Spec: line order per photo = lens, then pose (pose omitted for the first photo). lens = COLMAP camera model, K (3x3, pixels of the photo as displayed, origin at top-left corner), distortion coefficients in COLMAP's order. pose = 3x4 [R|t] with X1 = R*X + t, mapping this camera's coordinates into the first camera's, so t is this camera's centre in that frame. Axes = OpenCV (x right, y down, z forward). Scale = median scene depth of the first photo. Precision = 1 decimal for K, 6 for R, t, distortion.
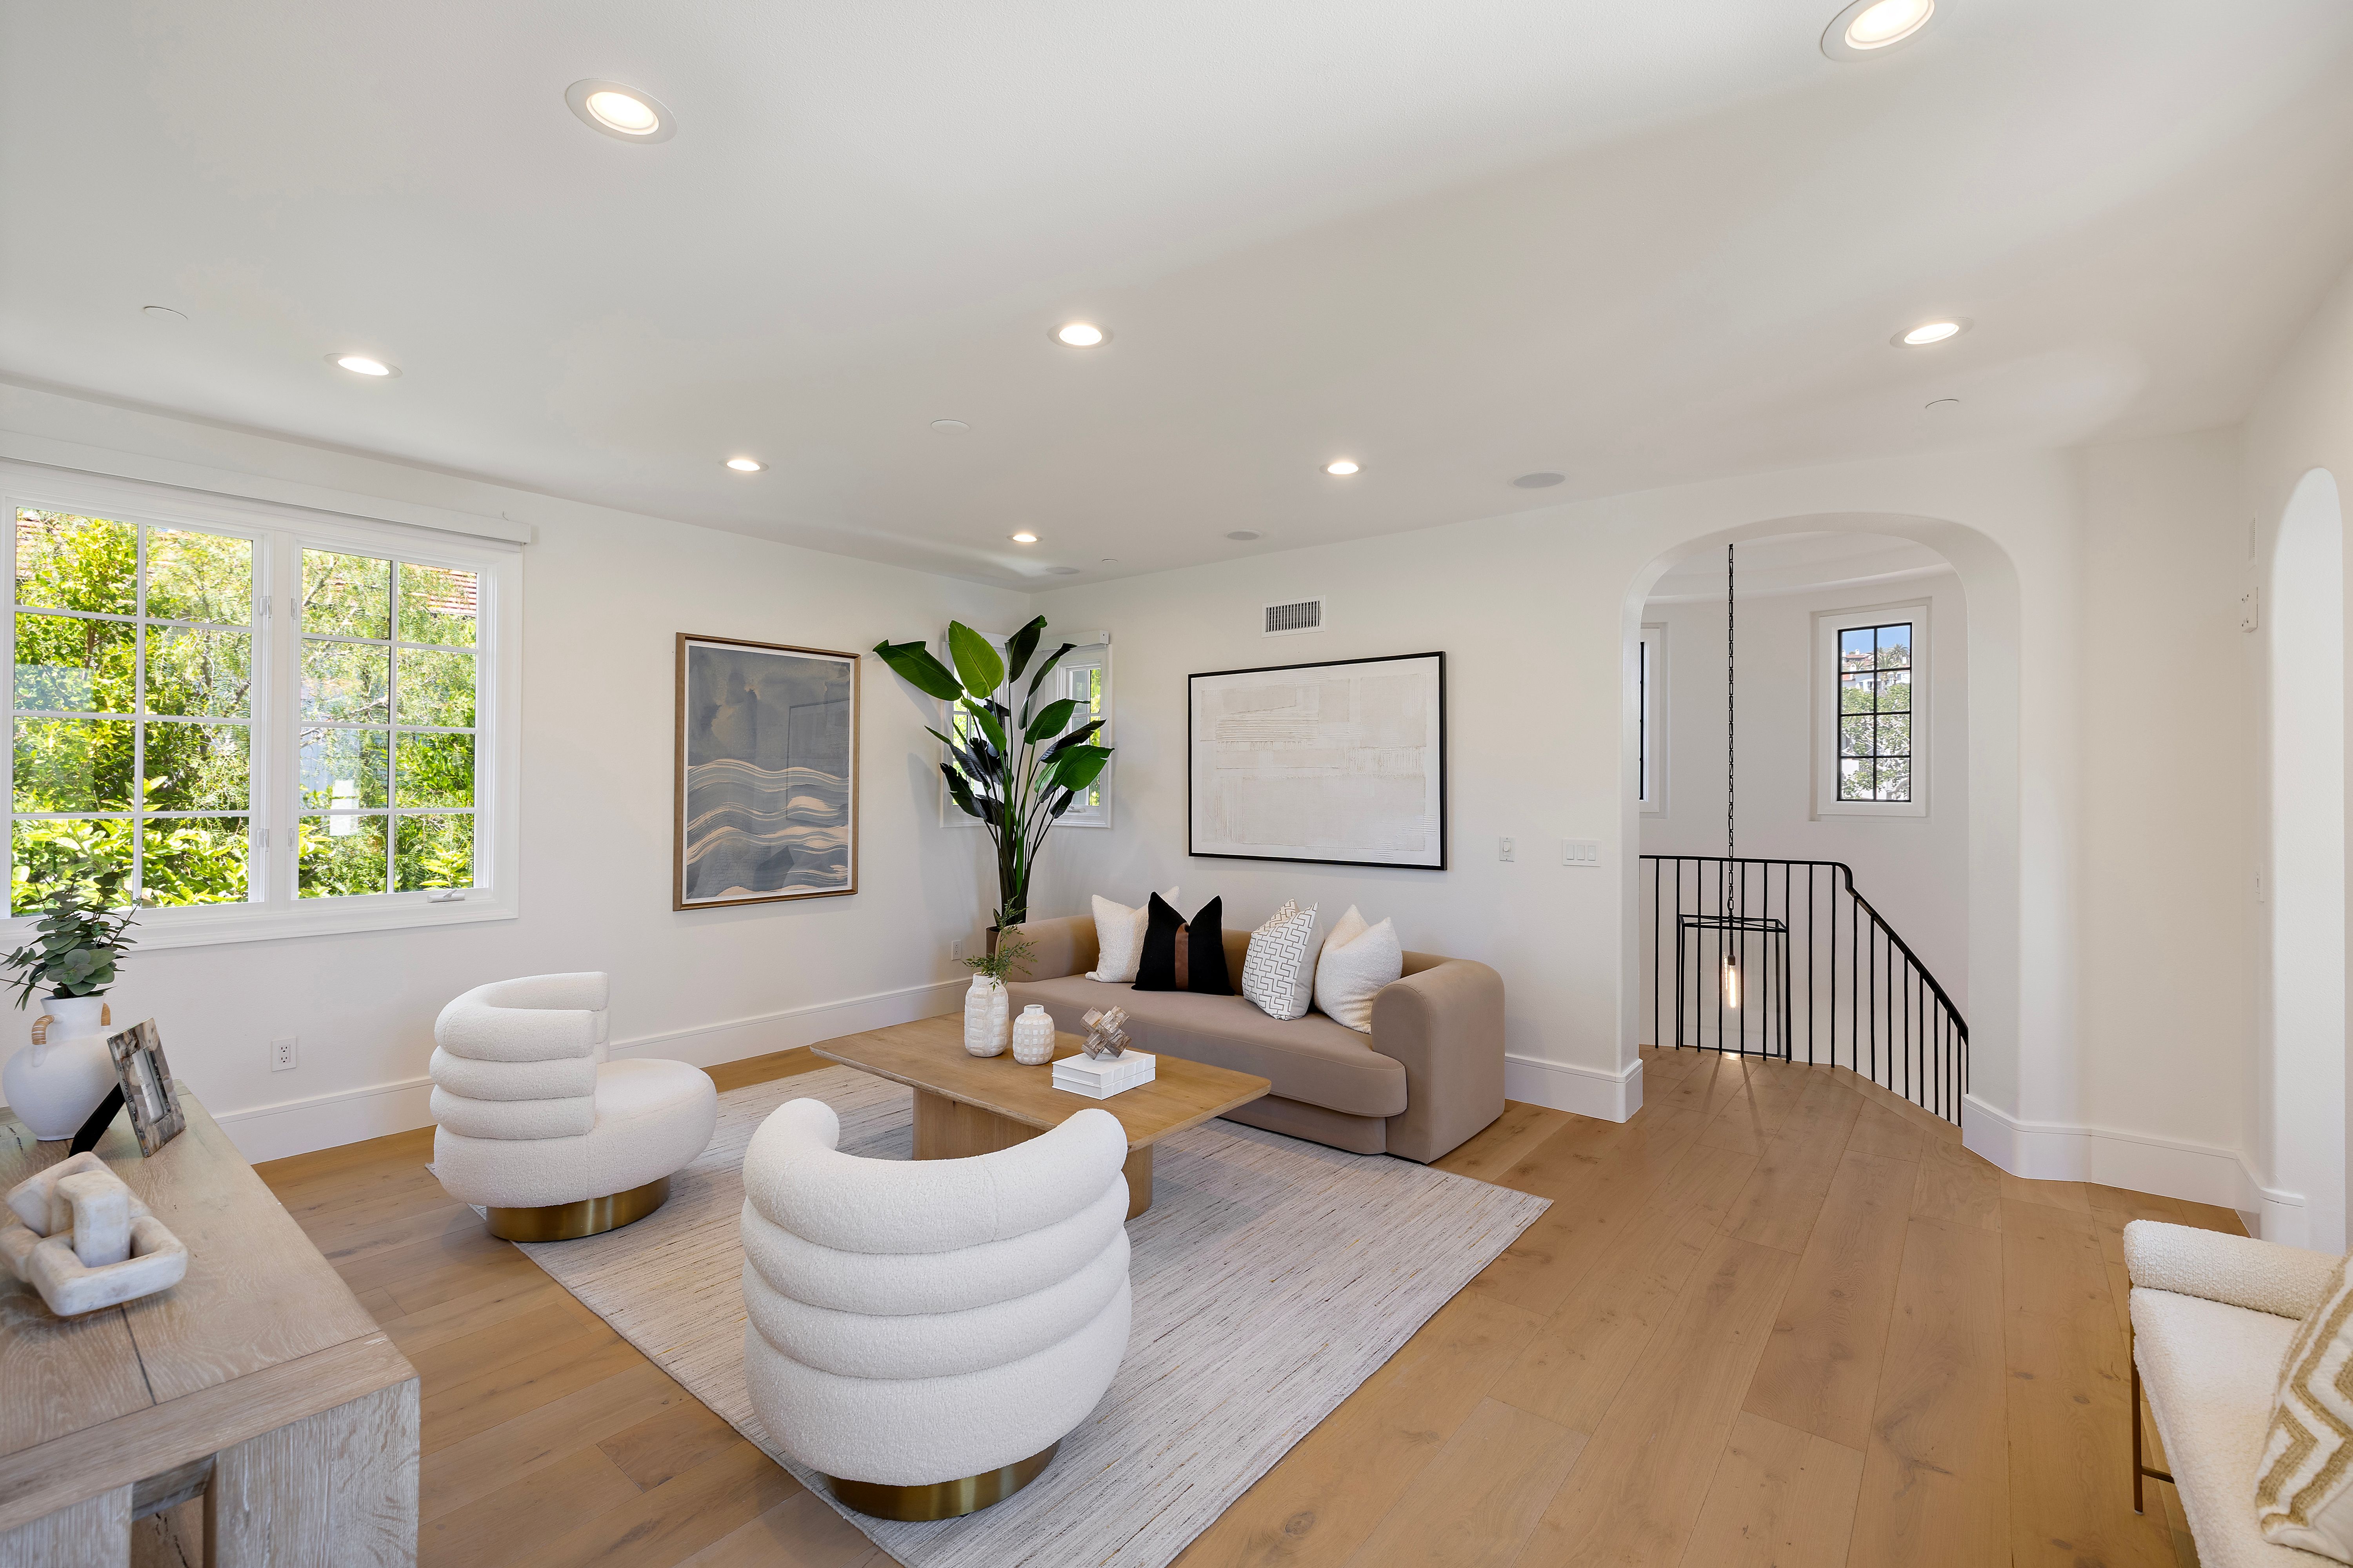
lens RADIAL K [[990.3, 0, 1176.0], [0, 990.3, 782.7], [0, 0, 1]] dist [0.005845, -0.000348]
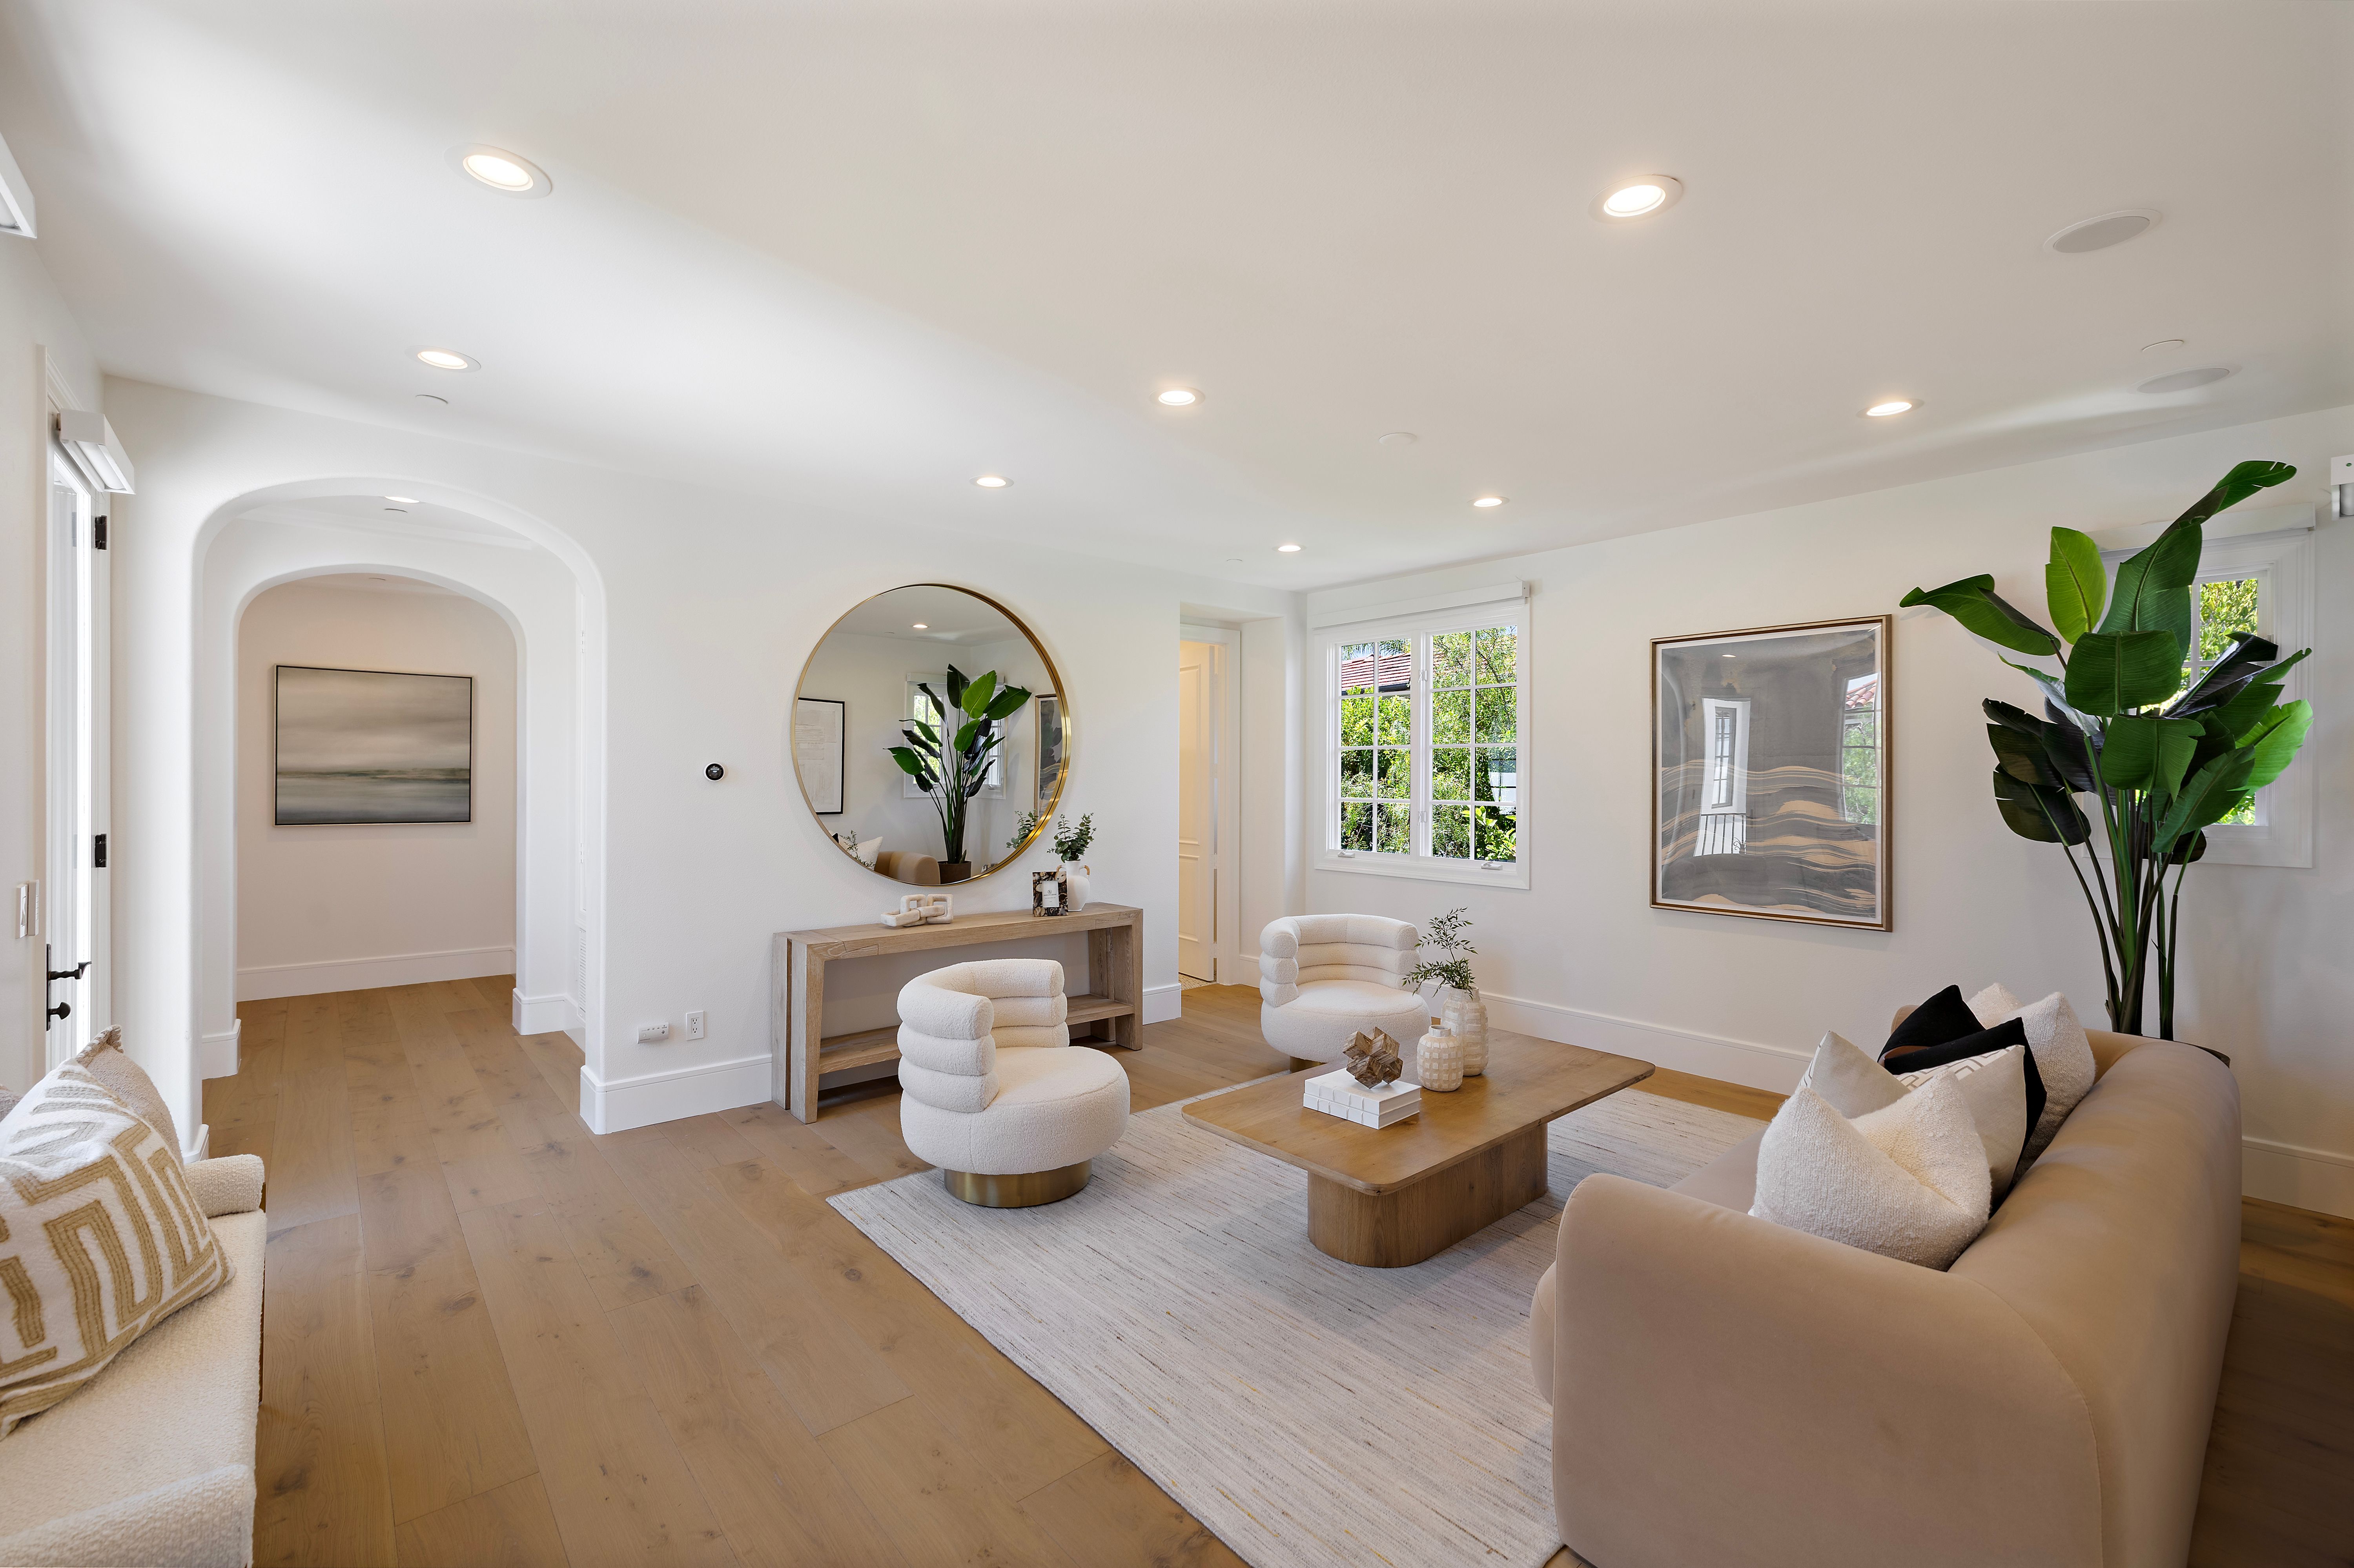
lens RADIAL K [[990.6, 0, 1176.6], [0, 990.6, 779.7], [0, 0, 1]] dist [0.005845, -0.000348]
pose [[-0.169846, -0.003850, -0.985463, 0.603717], [-0.001821, 0.999992, -0.003593, 0.000288], [0.985469, 0.001184, -0.169852, 0.687438]]
